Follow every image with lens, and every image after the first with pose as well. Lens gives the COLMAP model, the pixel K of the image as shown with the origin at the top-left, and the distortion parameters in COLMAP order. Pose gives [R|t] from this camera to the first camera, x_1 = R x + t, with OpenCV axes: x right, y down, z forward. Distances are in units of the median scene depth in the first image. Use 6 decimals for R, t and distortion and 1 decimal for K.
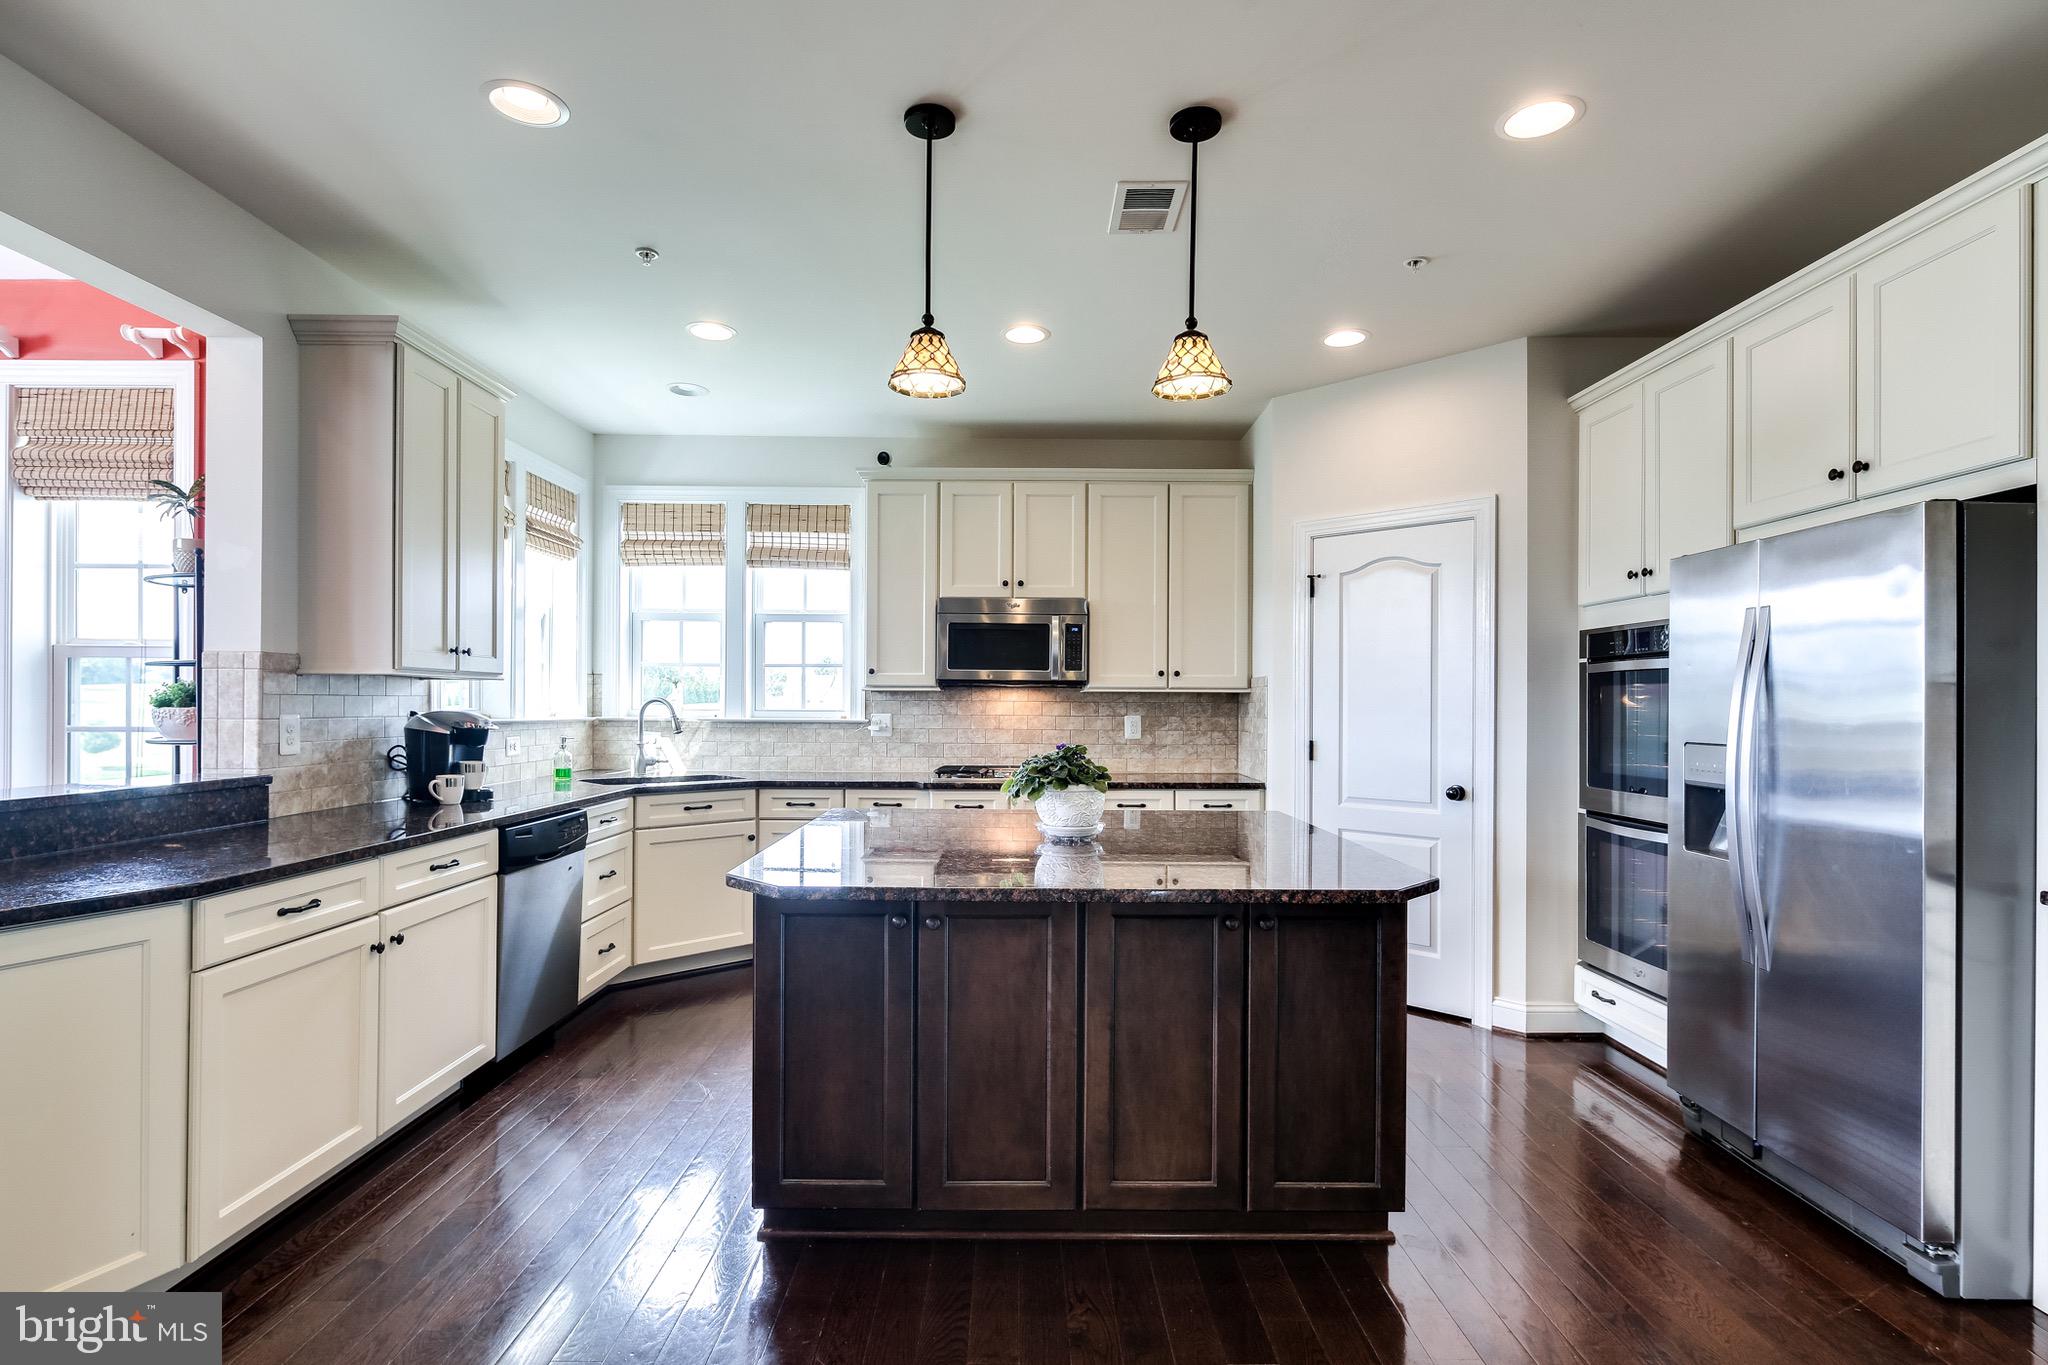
lens RADIAL K [[1003.4, 0, 1014.3], [0, 1003.4, 702.9], [0, 0, 1]] dist [0.004201, -0.002880]
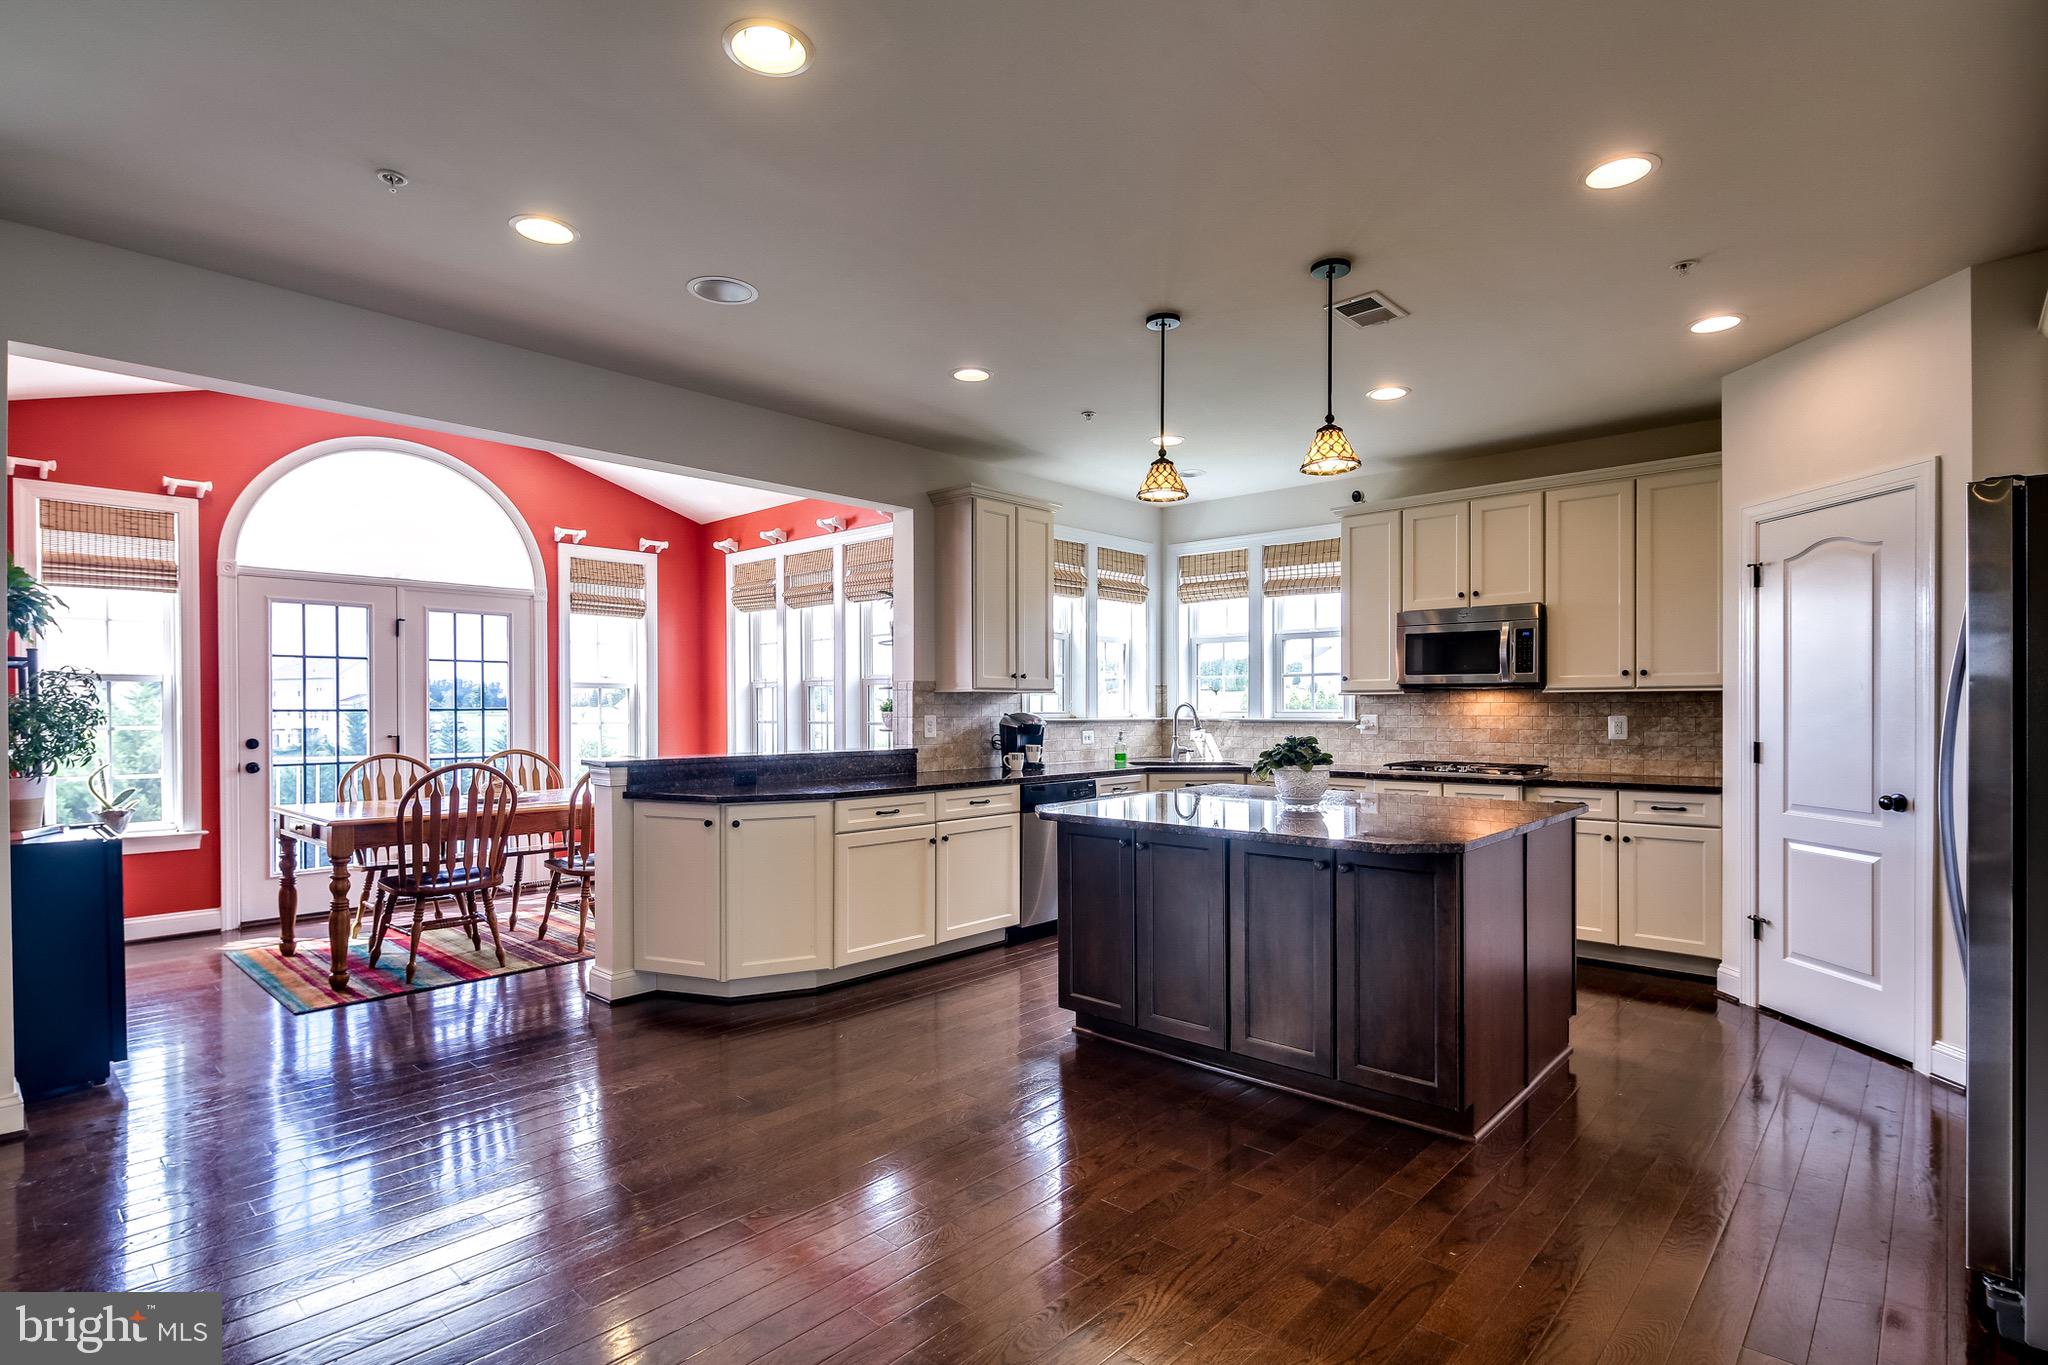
lens RADIAL K [[1003.4, 0, 1028.2], [0, 1003.4, 708.9], [0, 0, 1]] dist [0.004201, -0.002880]
pose [[0.738236, -0.006625, -0.674510, 0.425006], [0.008462, 0.999964, -0.000560, 0.001797], [0.674489, -0.005295, 0.738266, -0.139436]]
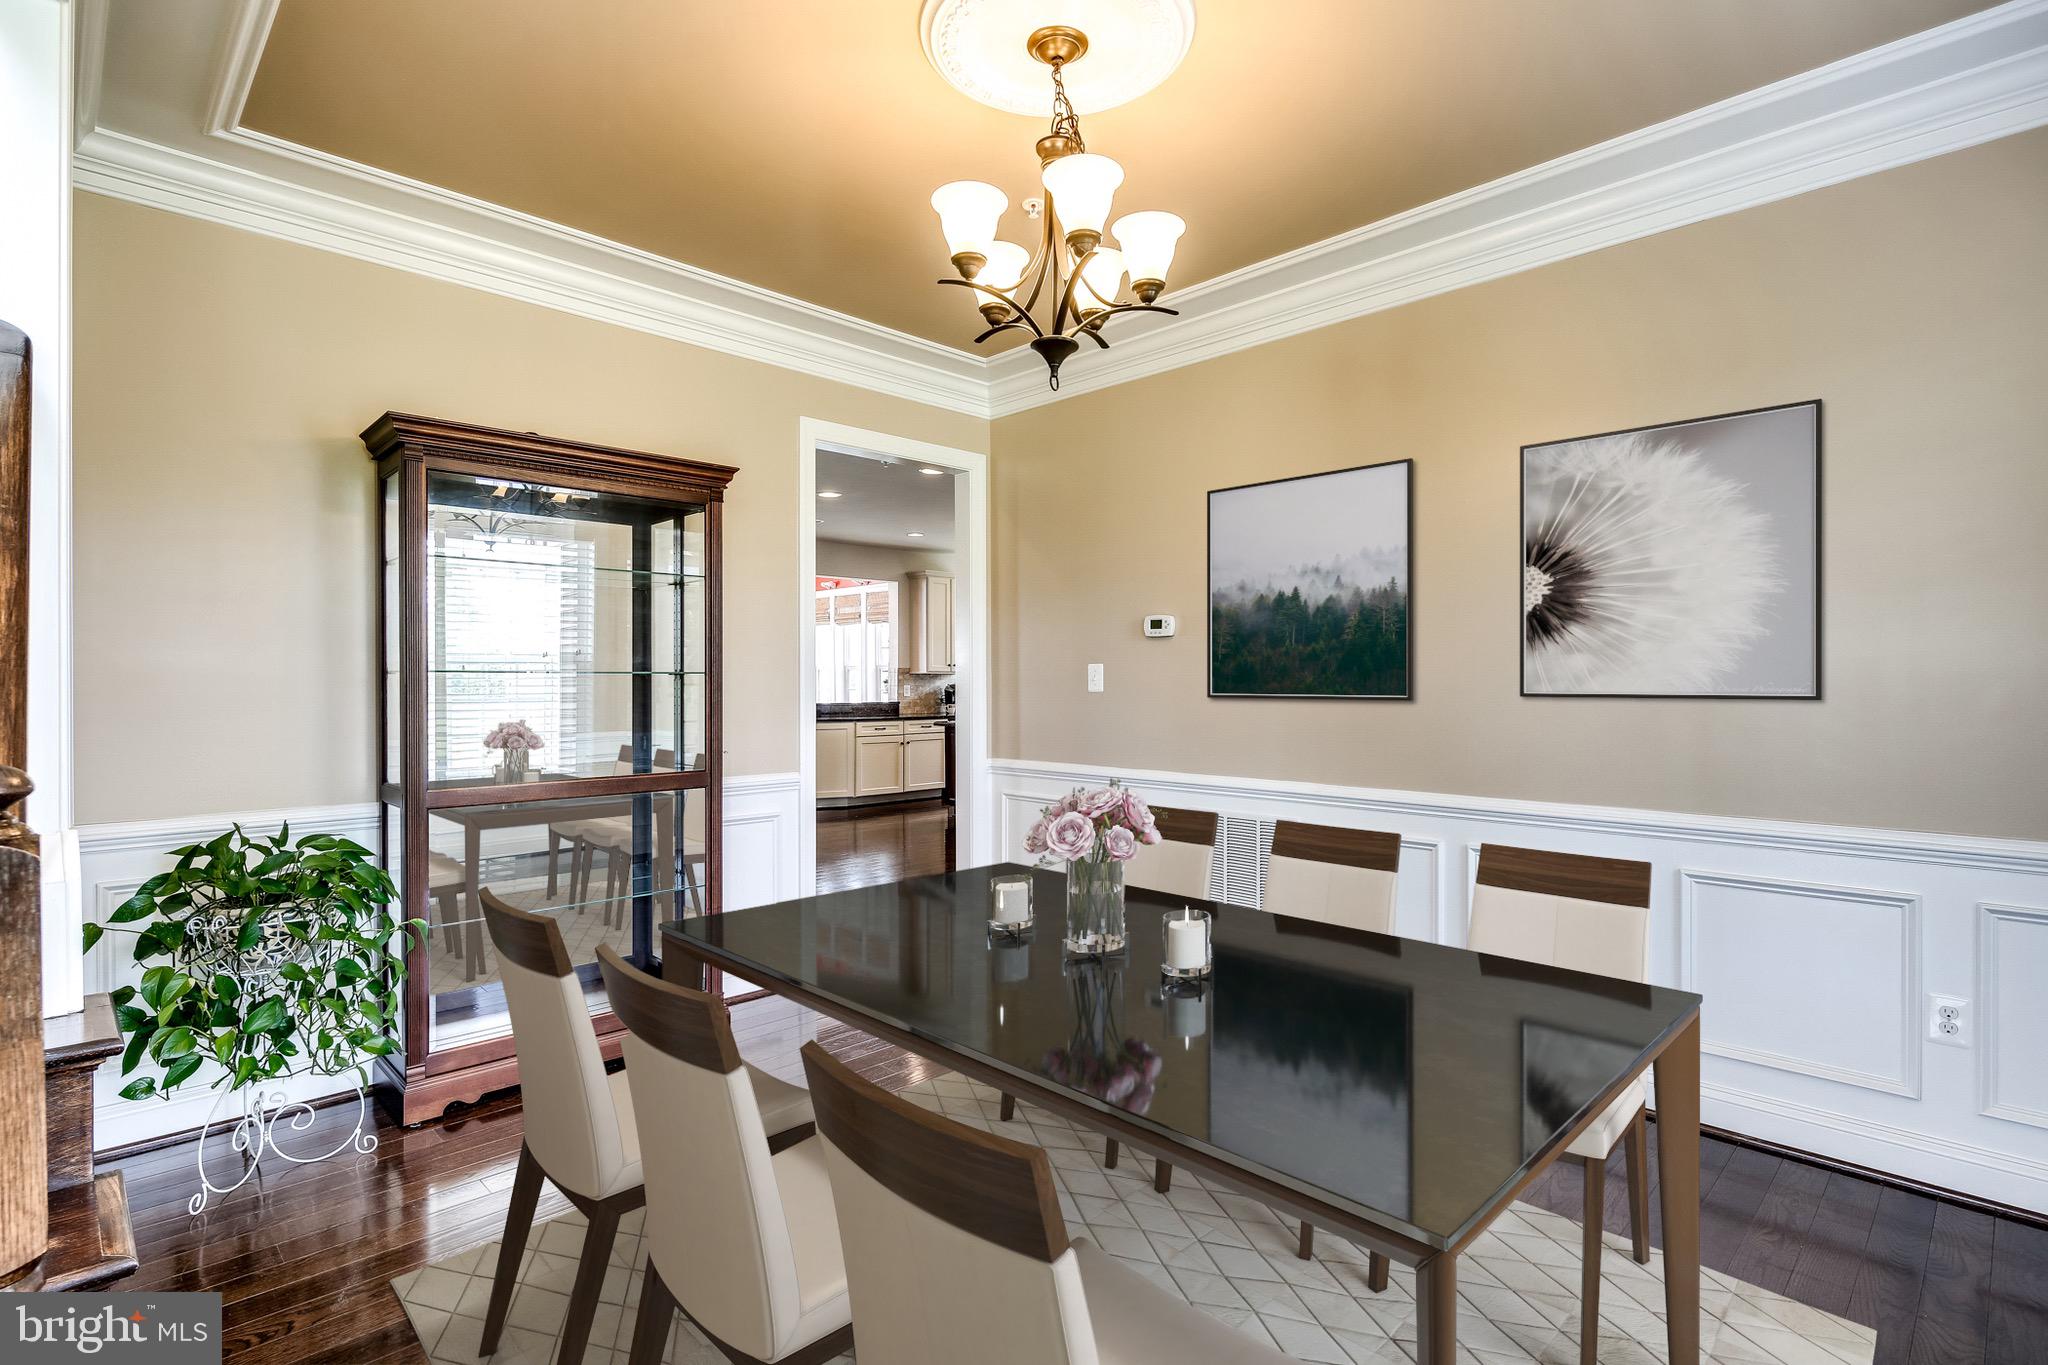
lens RADIAL K [[1003.4, 0, 1024.5], [0, 1003.4, 687.8], [0, 0, 1]] dist [0.004201, -0.002880]
pose [[0.703098, -0.002743, -0.711088, 1.454571], [0.008366, 0.999955, 0.004415, 0.006541], [0.711044, -0.009053, 0.703090, -0.832143]]
